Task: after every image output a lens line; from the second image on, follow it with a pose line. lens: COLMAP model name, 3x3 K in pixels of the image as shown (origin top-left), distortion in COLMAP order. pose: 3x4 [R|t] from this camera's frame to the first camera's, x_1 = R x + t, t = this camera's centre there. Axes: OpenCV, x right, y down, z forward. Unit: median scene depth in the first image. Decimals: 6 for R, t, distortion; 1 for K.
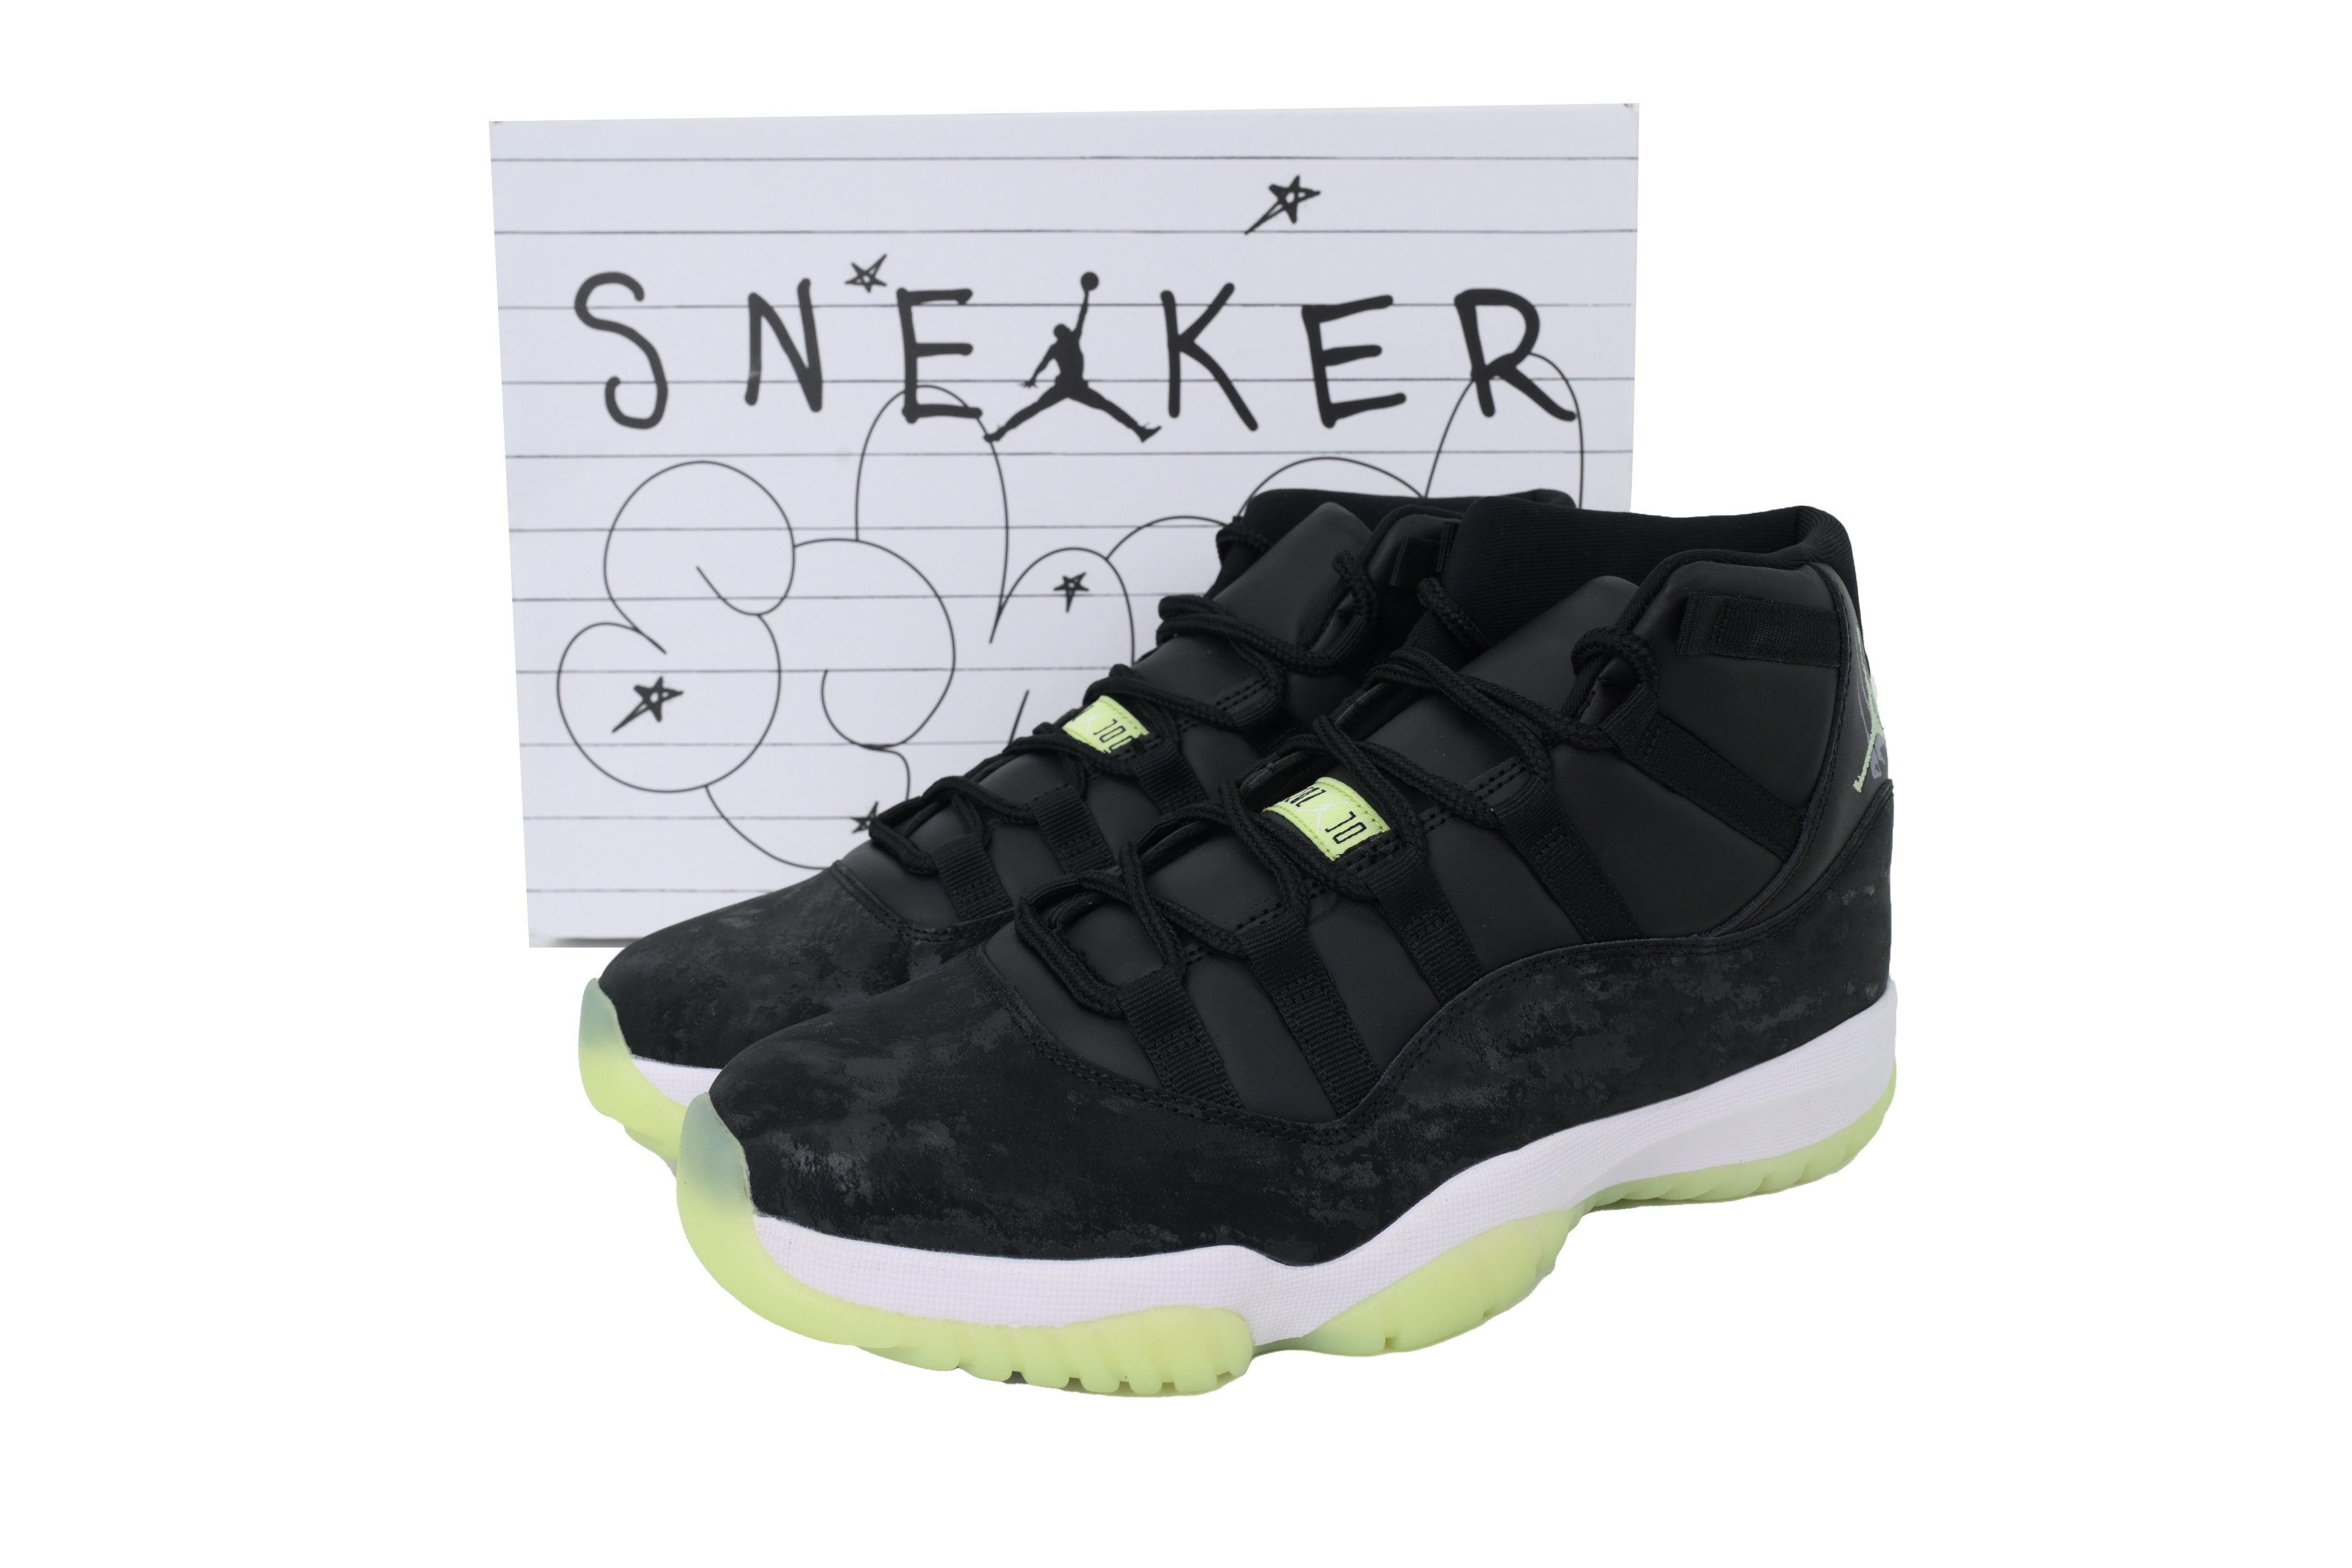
lens RADIAL K [[1834.7, 0, 1176.0], [0, 1834.7, 784.0], [0, 0, 1]] dist [-0.003743, -0.000135]
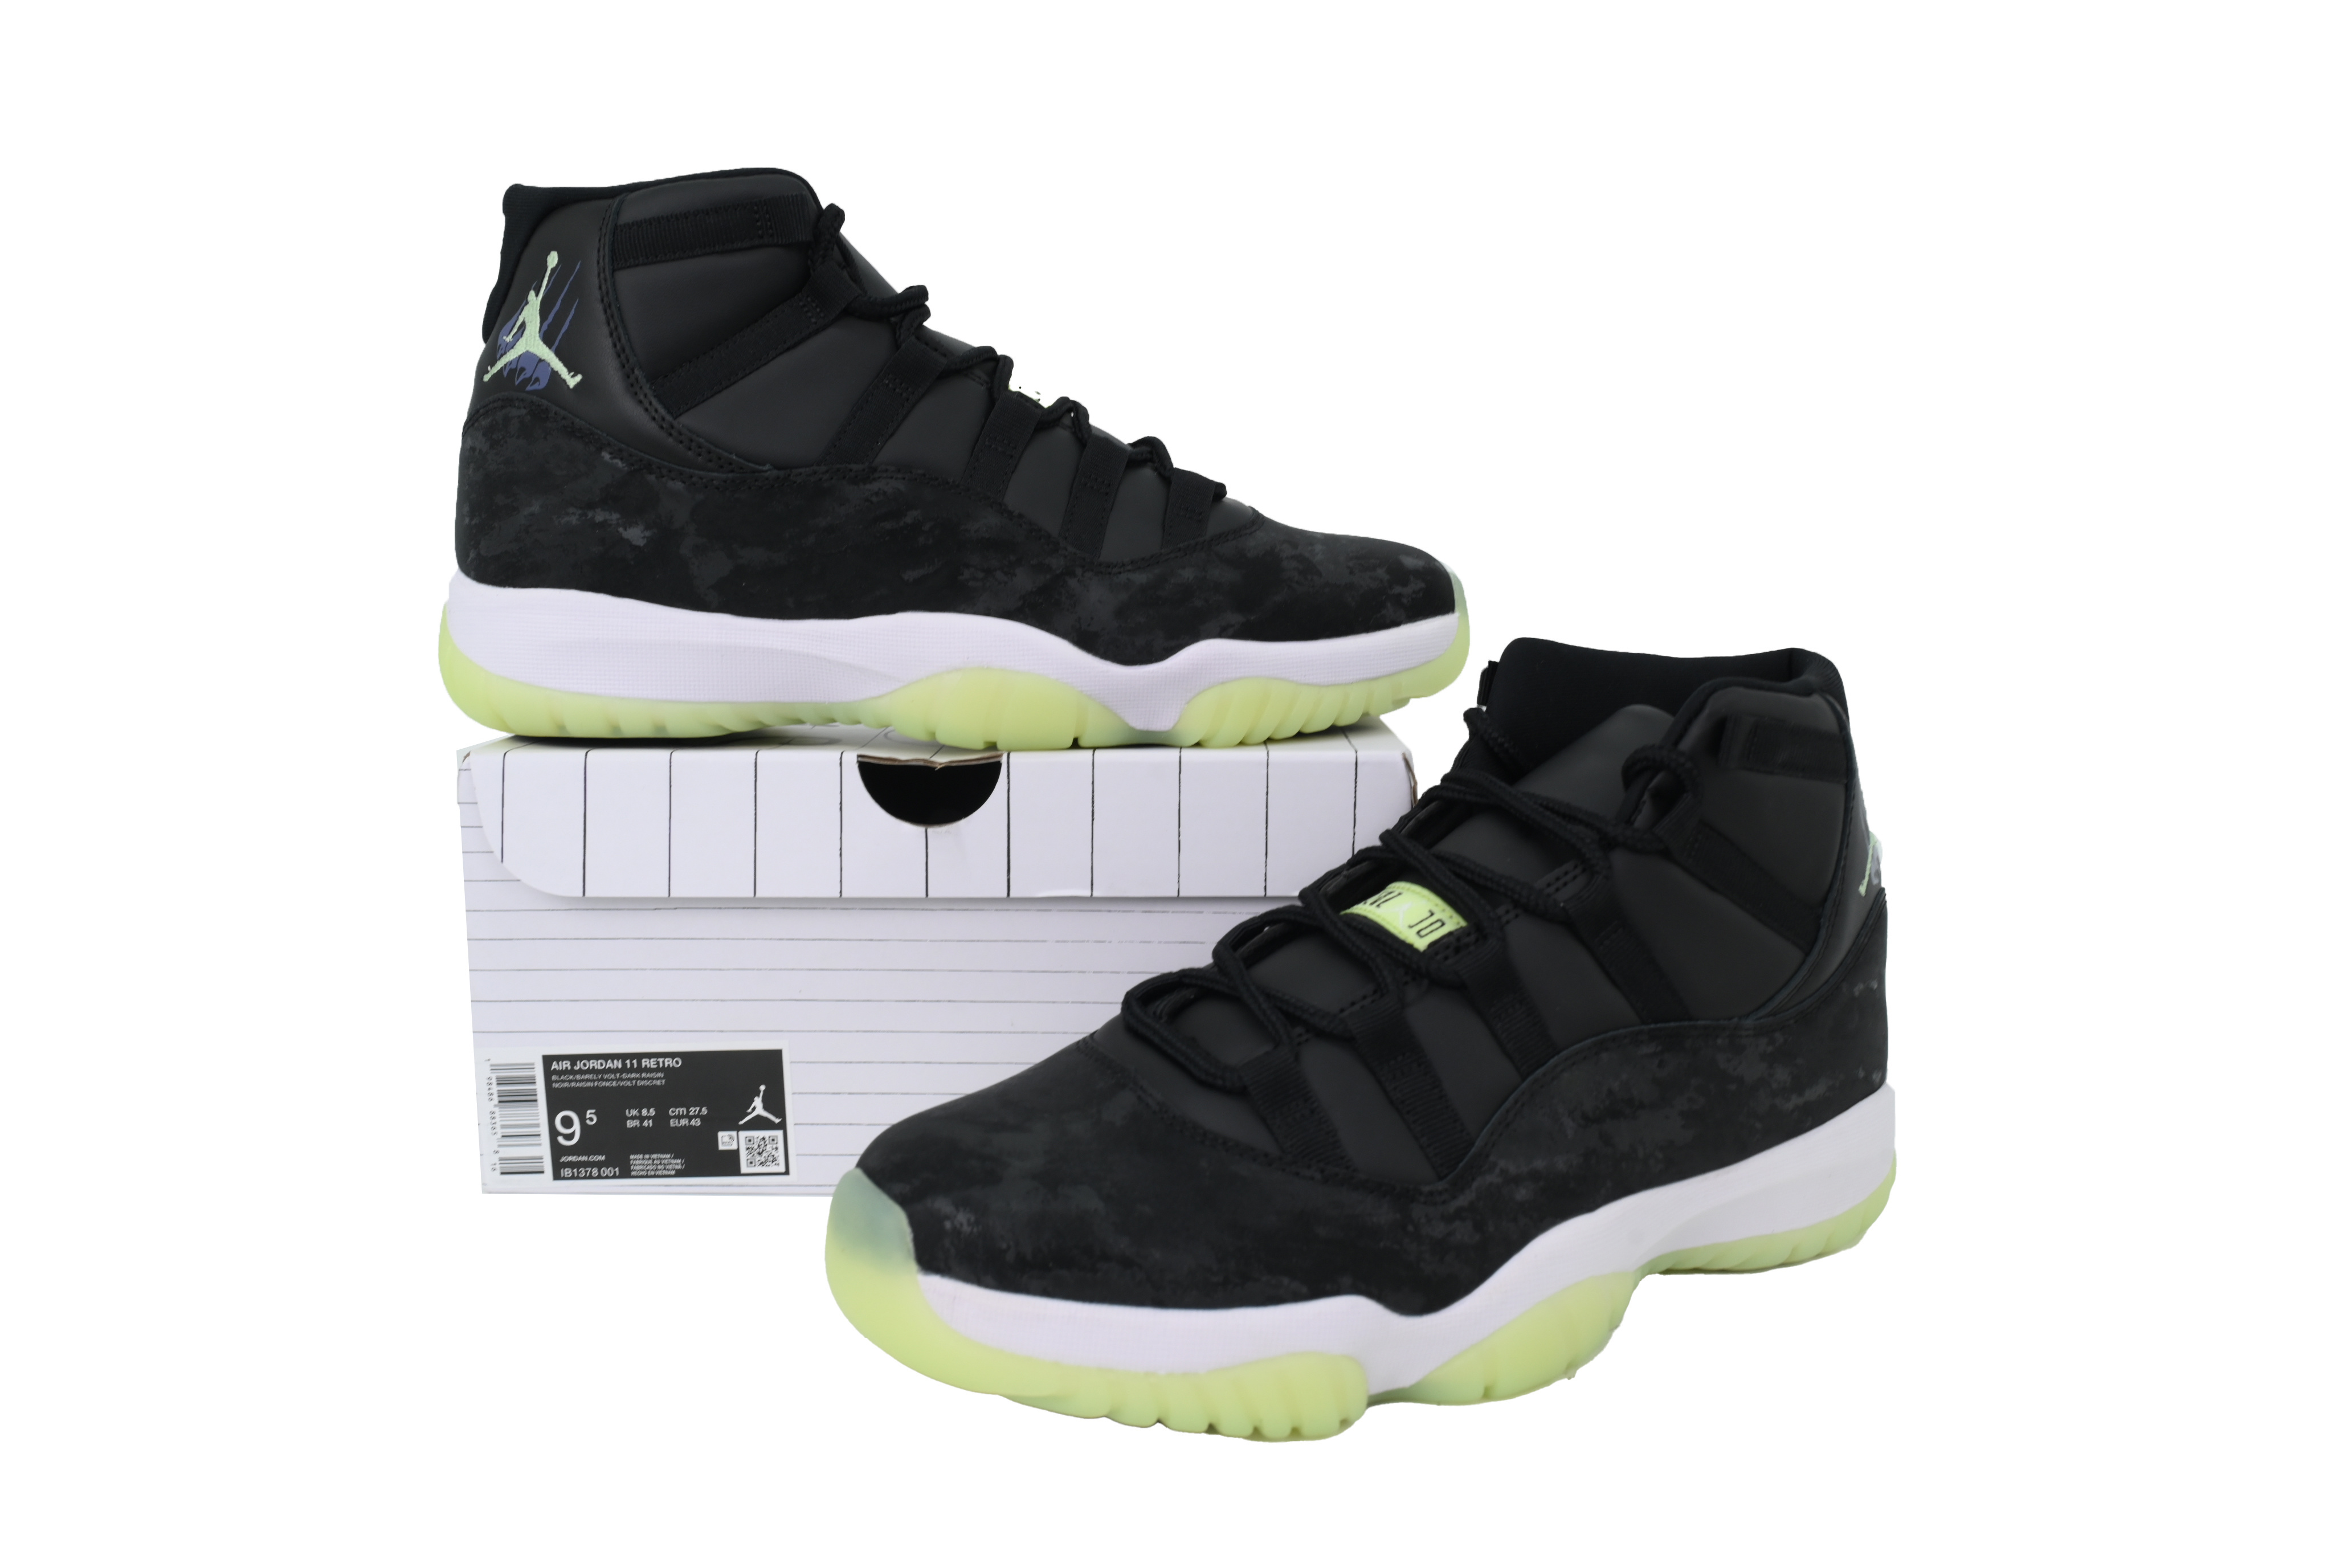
lens RADIAL K [[1834.7, 0, 1176.0], [0, 1834.7, 784.0], [0, 0, 1]] dist [-0.003743, -0.000135]
pose [[0.997316, 0.001359, 0.073199, -0.145619], [0.006245, 0.994604, -0.103557, 0.055391], [-0.072945, 0.103736, 0.991926, -0.105649]]
